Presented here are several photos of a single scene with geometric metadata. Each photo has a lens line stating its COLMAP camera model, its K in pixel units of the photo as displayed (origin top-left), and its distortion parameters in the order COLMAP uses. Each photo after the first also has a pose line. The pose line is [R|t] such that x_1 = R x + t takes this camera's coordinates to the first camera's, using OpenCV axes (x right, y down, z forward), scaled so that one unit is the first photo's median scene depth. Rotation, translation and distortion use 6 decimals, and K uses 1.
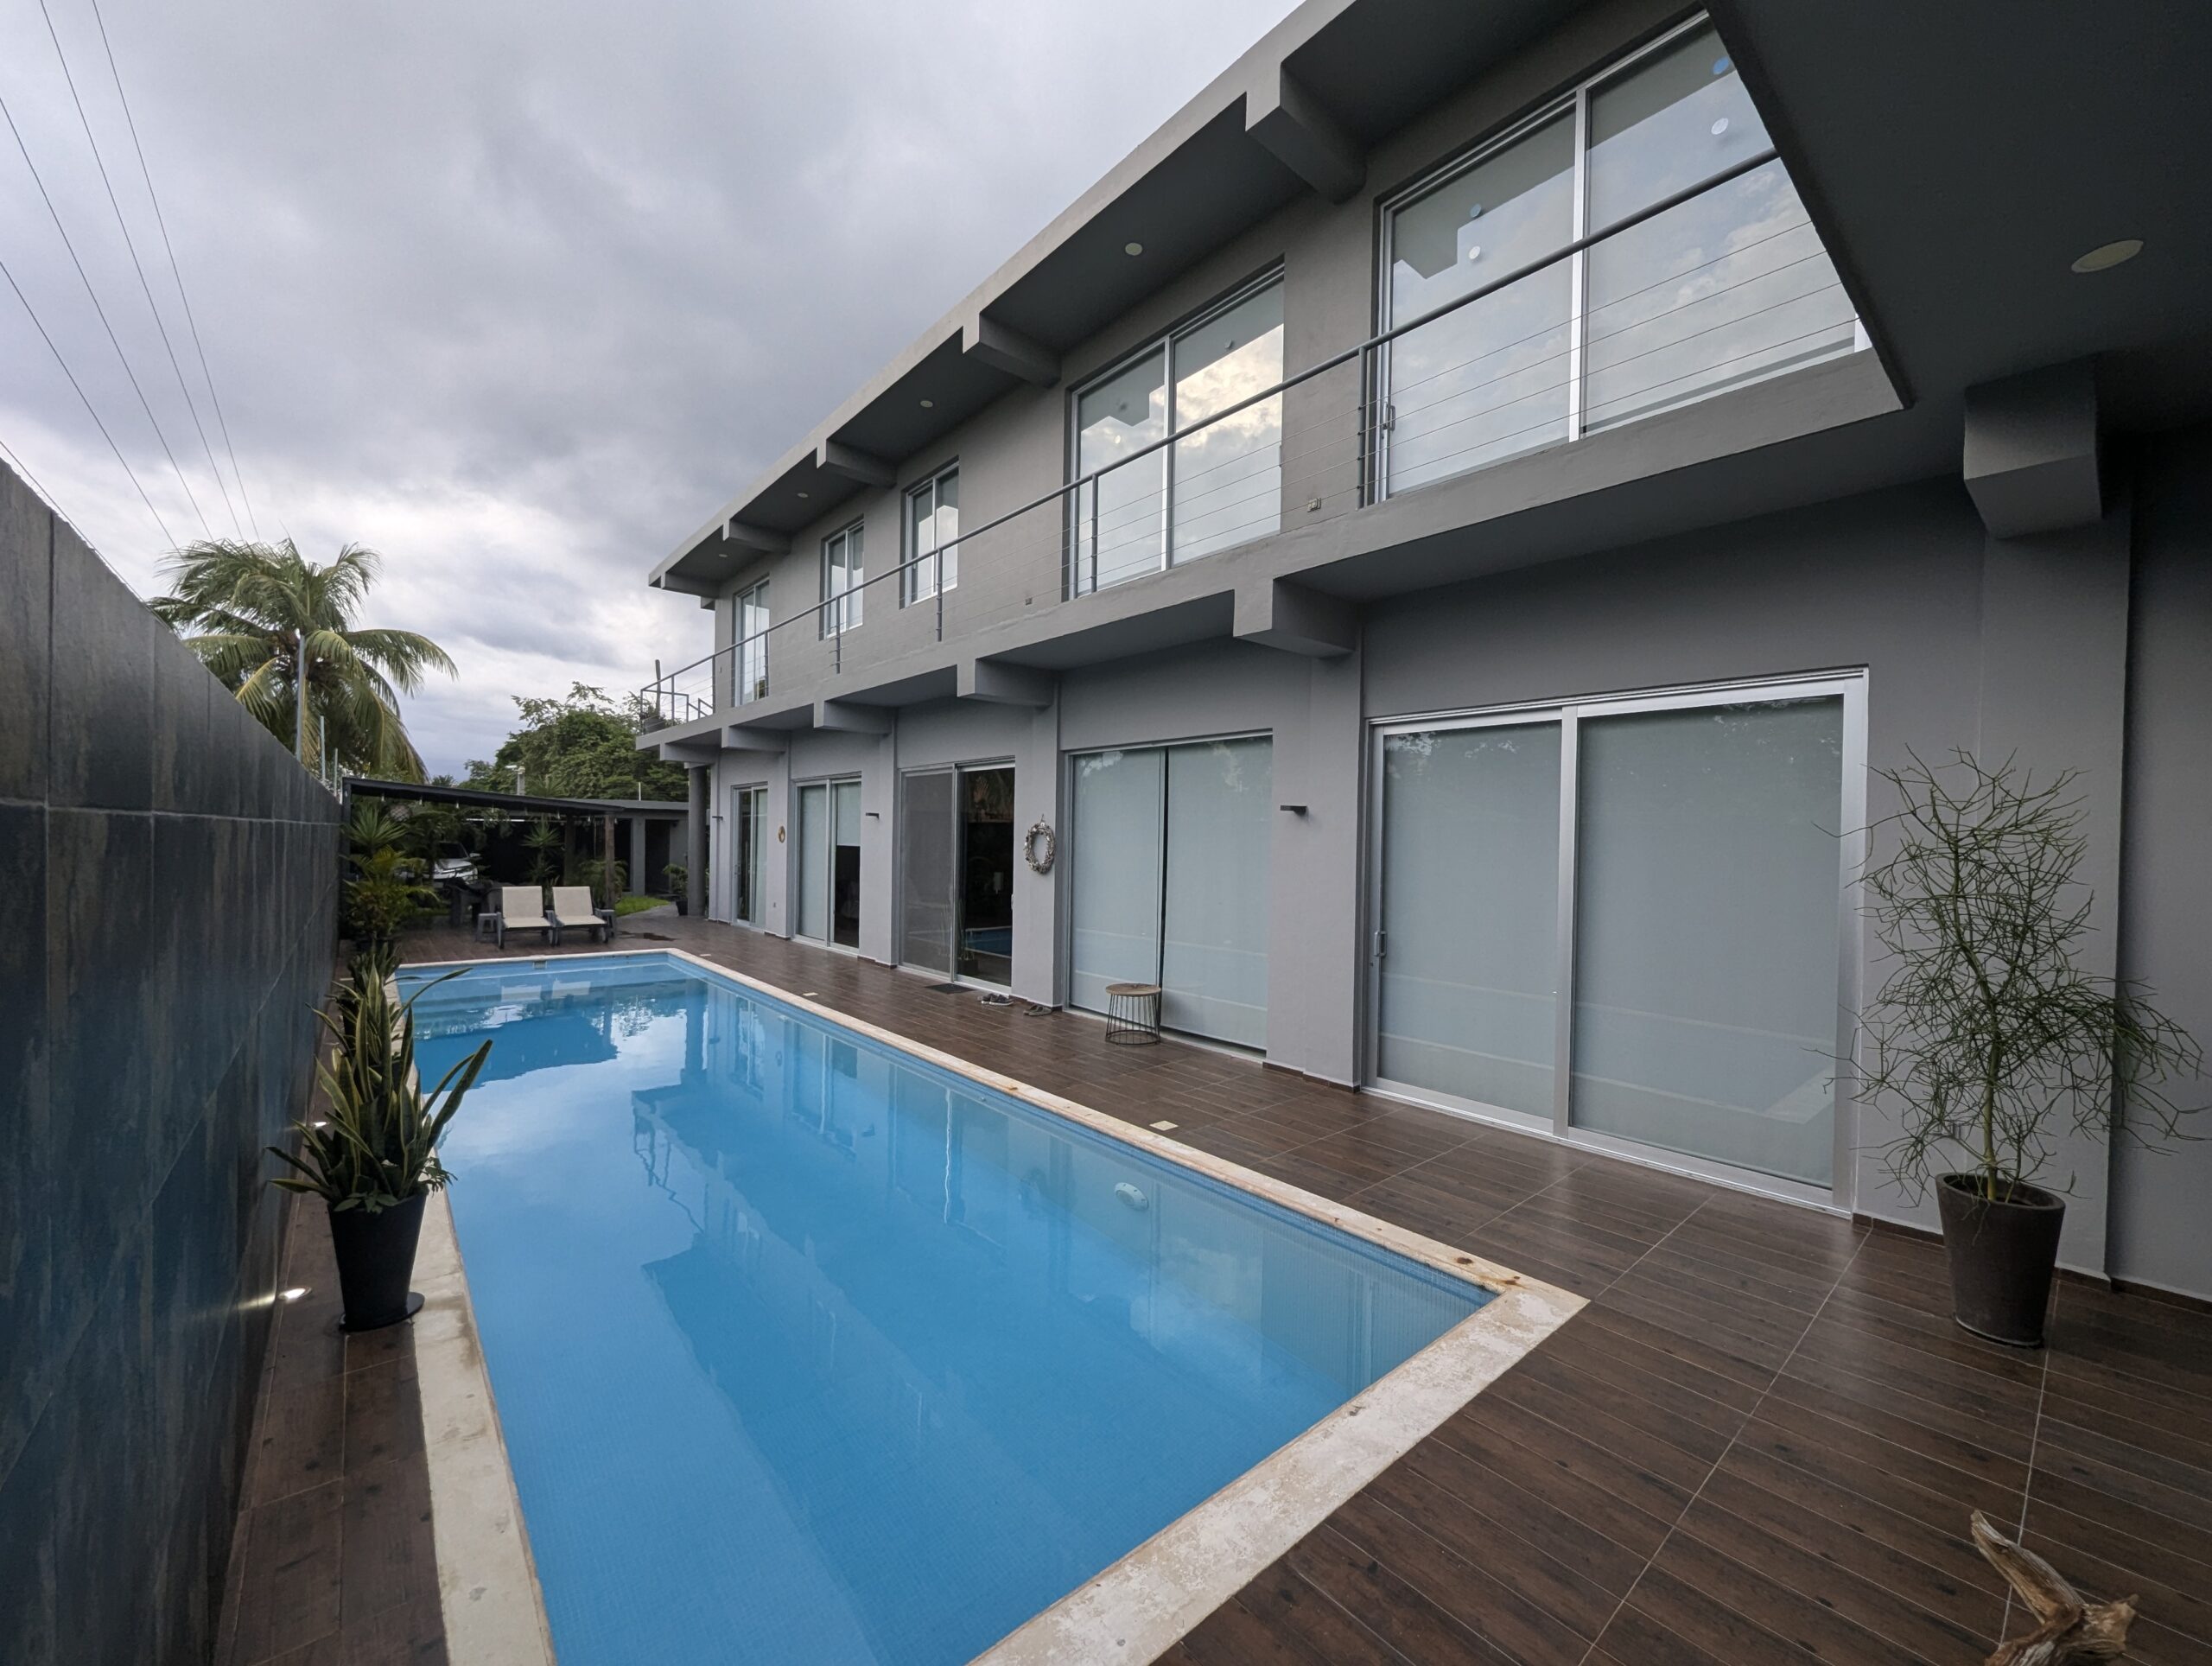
lens RADIAL K [[876.2, 0, 1106.0], [0, 876.2, 833.0], [0, 0, 1]] dist [0.001730, 0.000020]
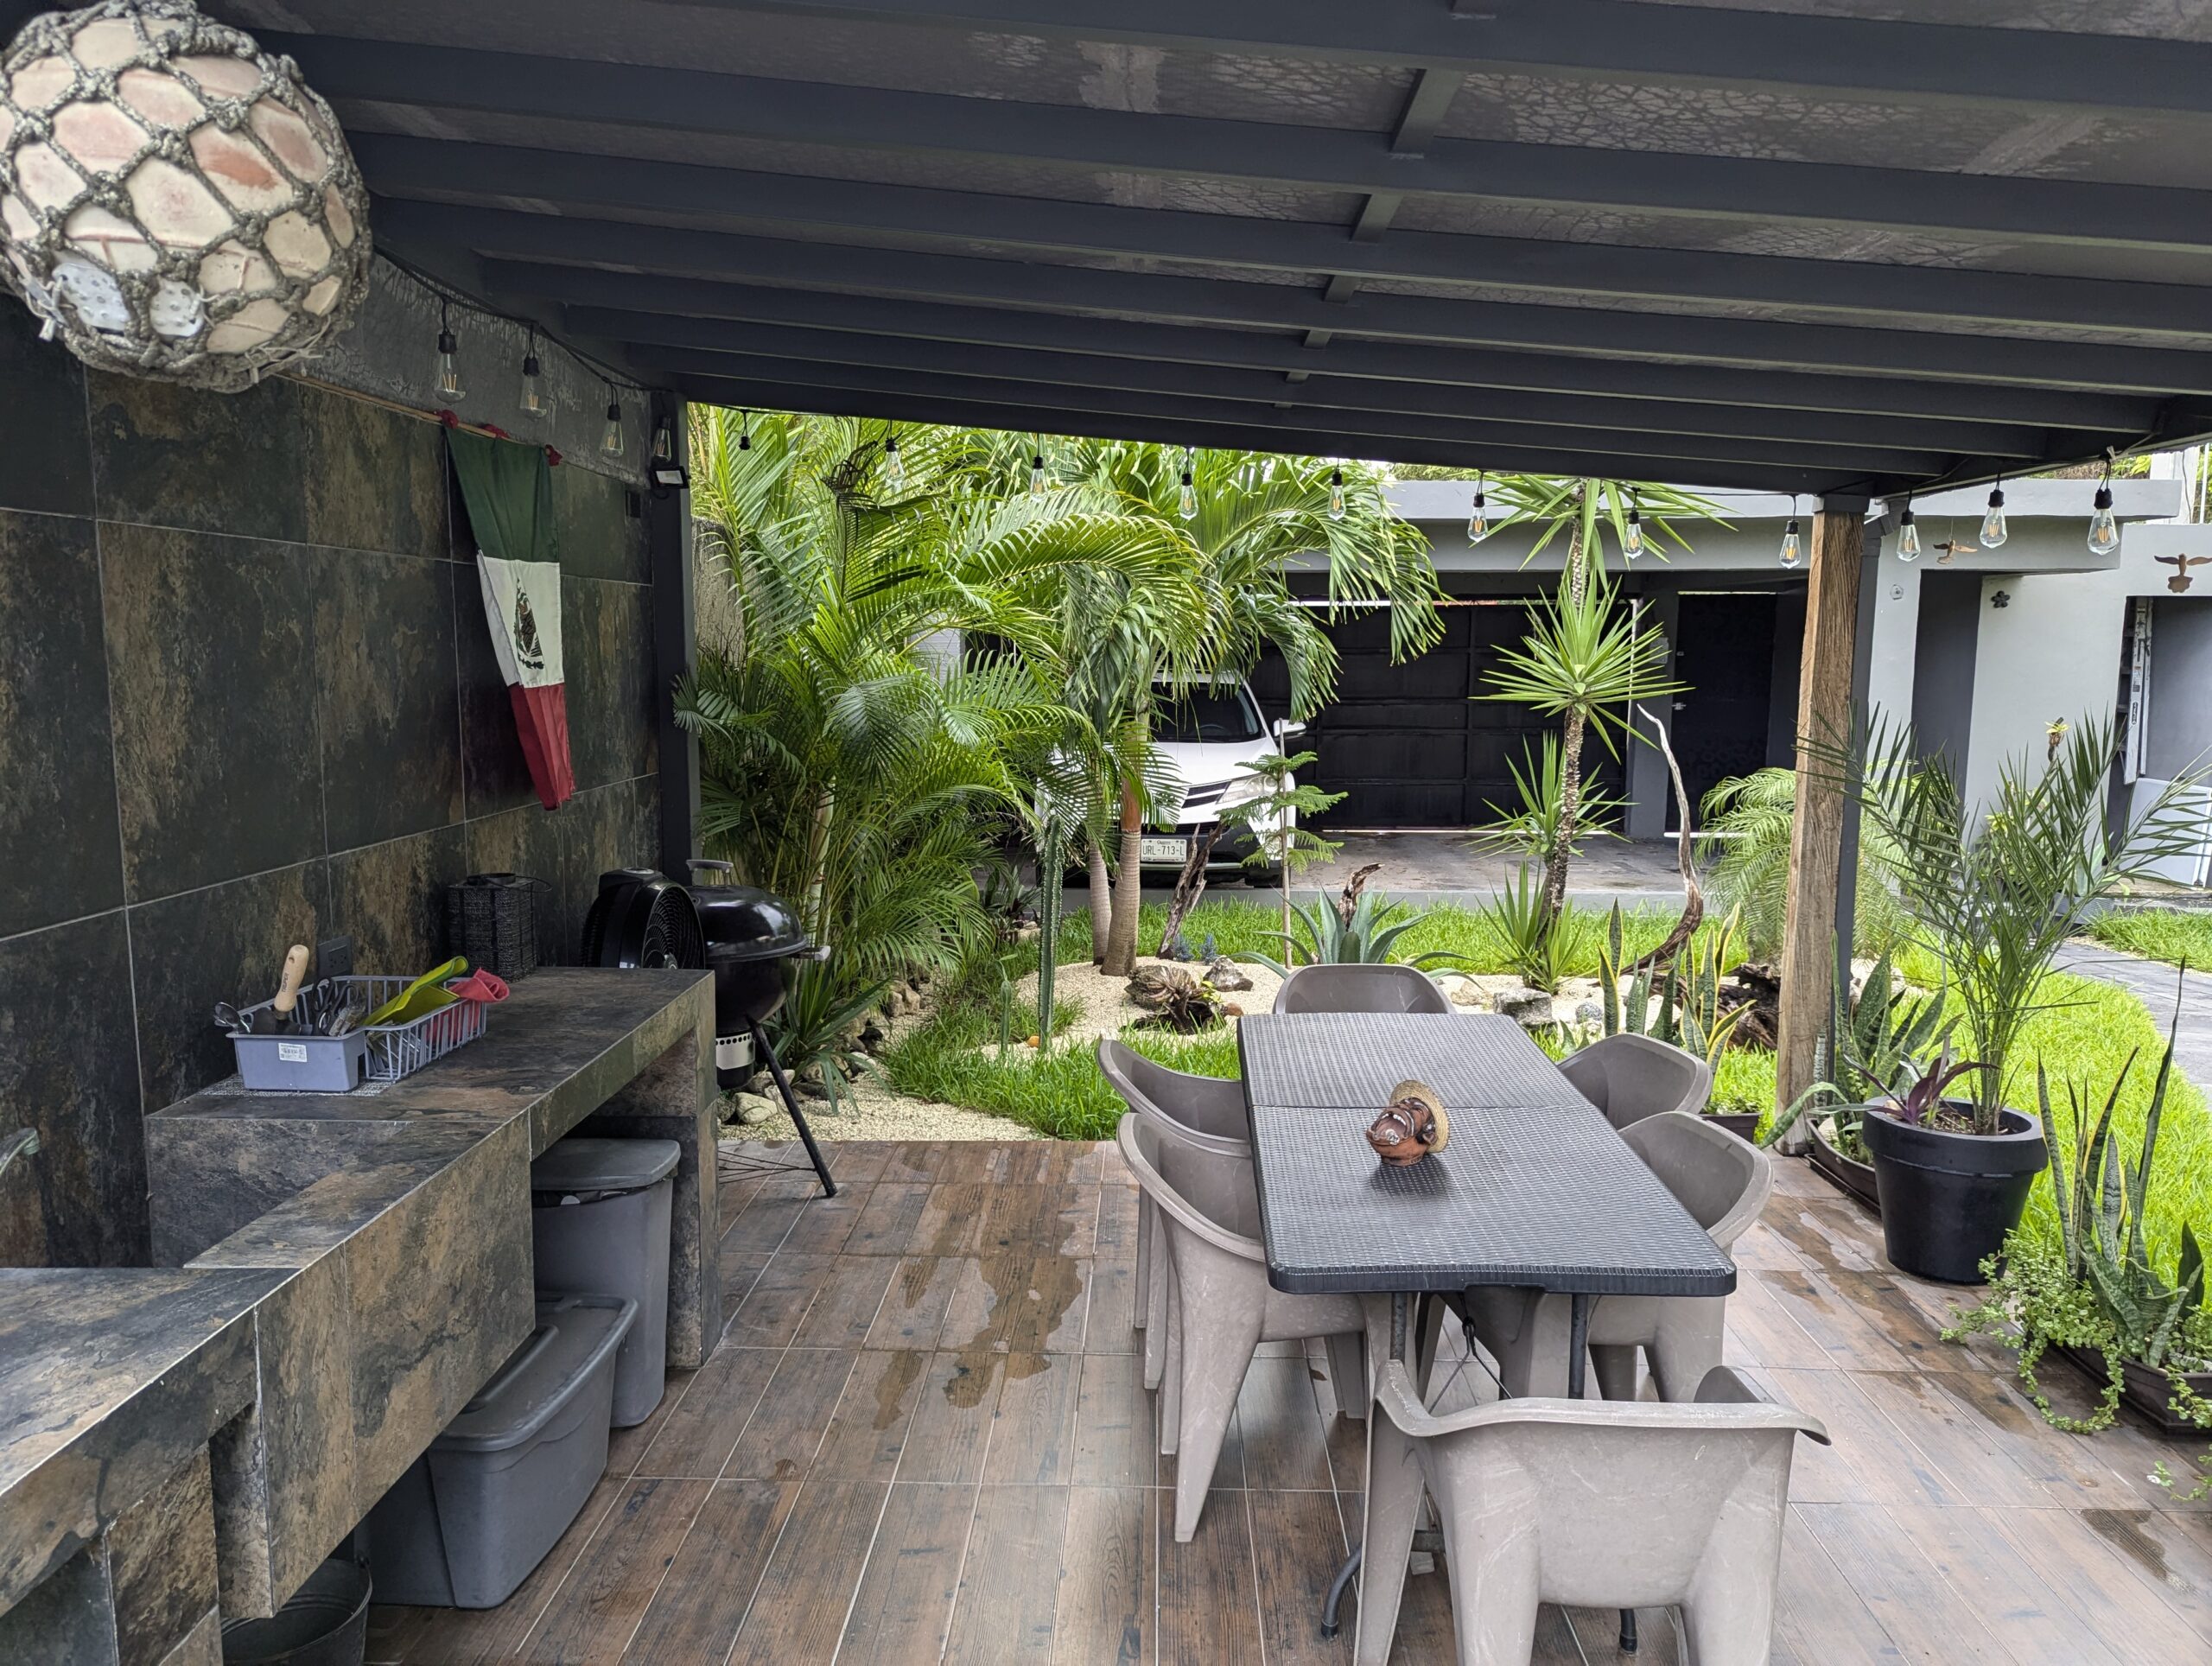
lens RADIAL K [[1599.3, 0, 1106.0], [0, 1599.3, 833.0], [0, 0, 1]] dist [0.081984, -0.002345]
pose [[0.731939, 0.057514, -0.678939, -0.907846], [0.018346, 0.994406, 0.104016, 0.010619], [0.681124, -0.088589, 0.726789, 1.277735]]
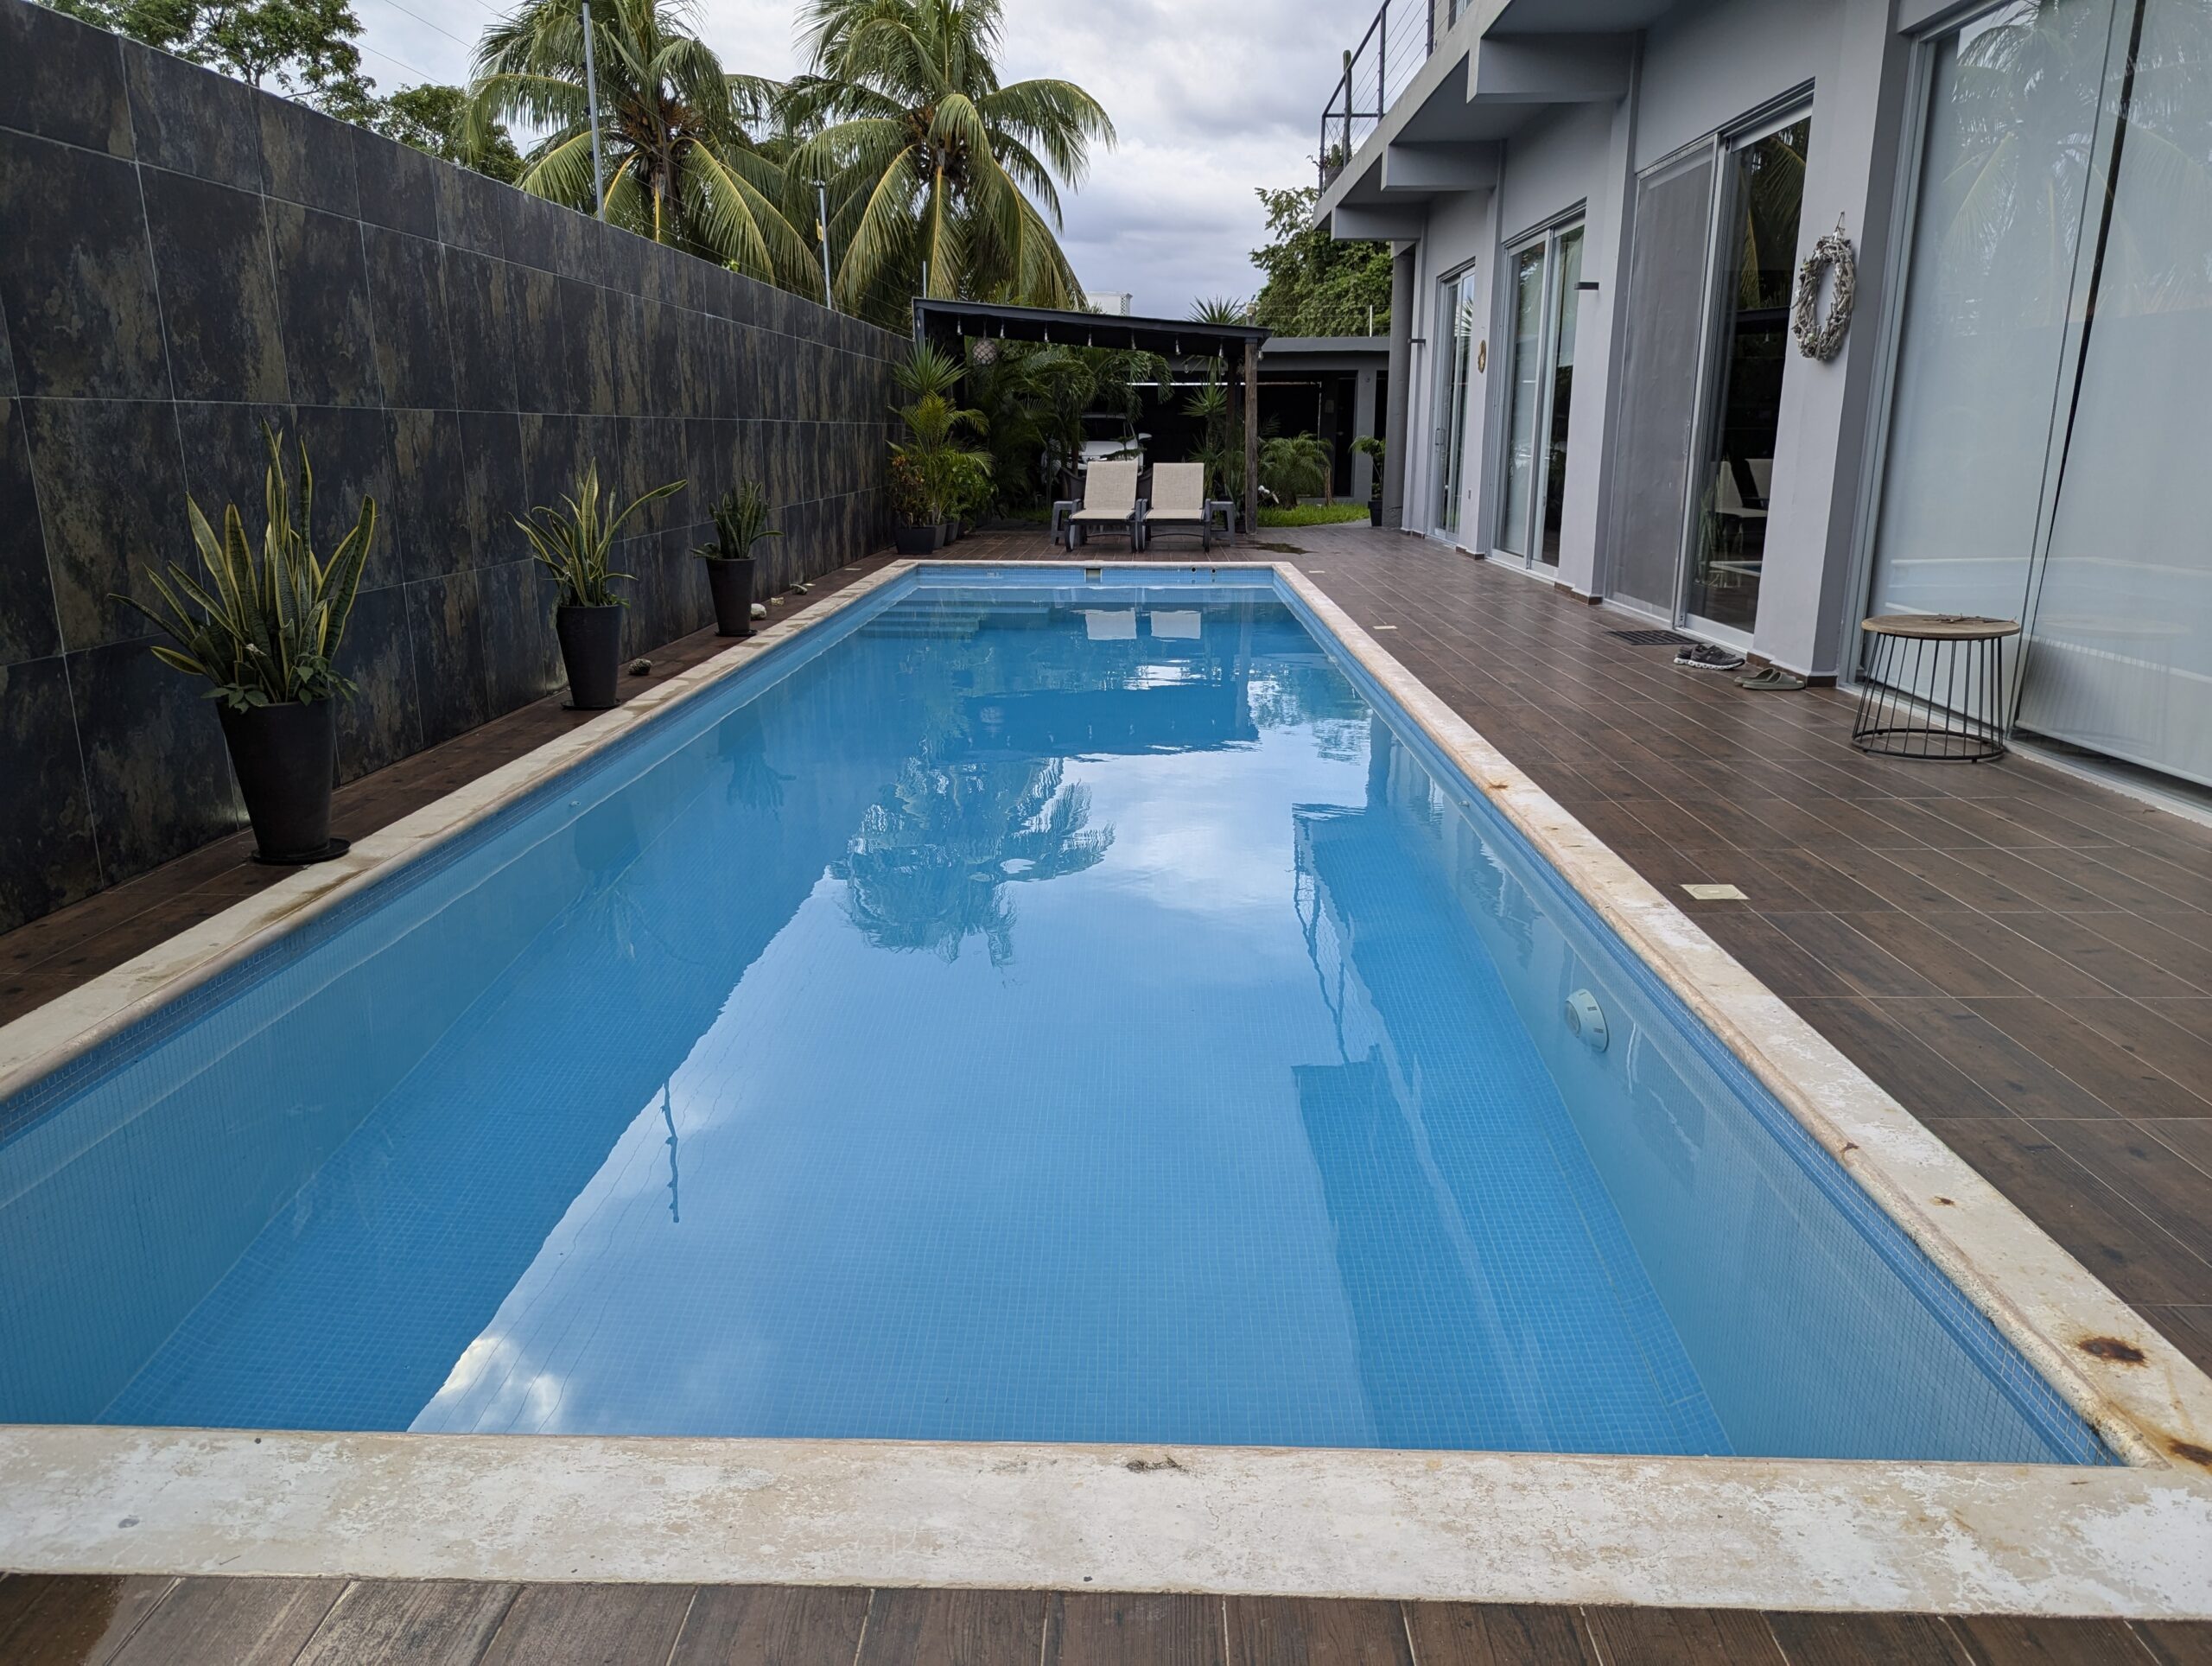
lens RADIAL K [[1571.2, 0, 1106.0], [0, 1571.2, 833.0], [0, 0, 1]] dist [0.055303, -0.059899]
pose [[0.739177, 0.148237, -0.656996, 0.177985], [0.016787, 0.971120, 0.237999, 0.068031], [0.673302, -0.186952, 0.715341, 0.154239]]
